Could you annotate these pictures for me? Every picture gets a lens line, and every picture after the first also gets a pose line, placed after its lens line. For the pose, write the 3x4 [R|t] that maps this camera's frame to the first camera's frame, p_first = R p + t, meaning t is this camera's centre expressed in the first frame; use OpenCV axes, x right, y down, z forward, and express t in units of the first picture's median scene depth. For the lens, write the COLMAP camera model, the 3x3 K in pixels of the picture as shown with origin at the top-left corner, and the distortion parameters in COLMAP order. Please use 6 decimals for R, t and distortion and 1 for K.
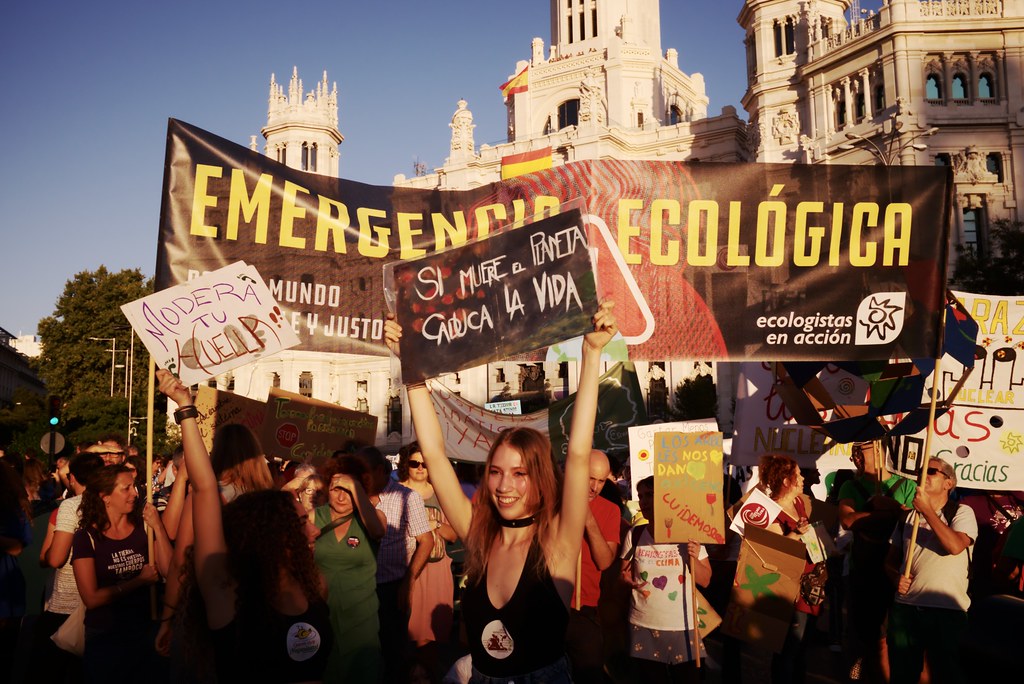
lens RADIAL K [[1045.1, 0, 523.5], [0, 1045.1, 310.9], [0, 0, 1]] dist [-0.022276, 0.000000]
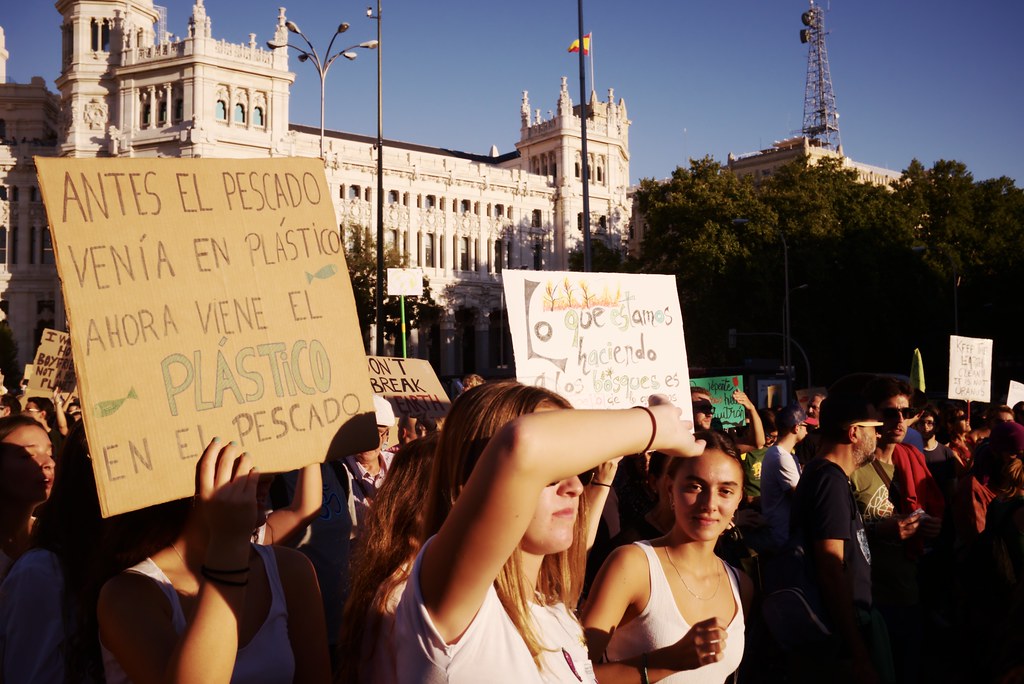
lens RADIAL K [[1045.1, 0, 520.5], [0, 1045.1, 337.3], [0, 0, 1]] dist [-0.022276, 0.000000]
pose [[0.773122, 0.037821, 0.633128, -0.106005], [-0.093655, 0.994085, 0.054980, -0.035898], [-0.627304, -0.101802, 0.772092, -0.216458]]
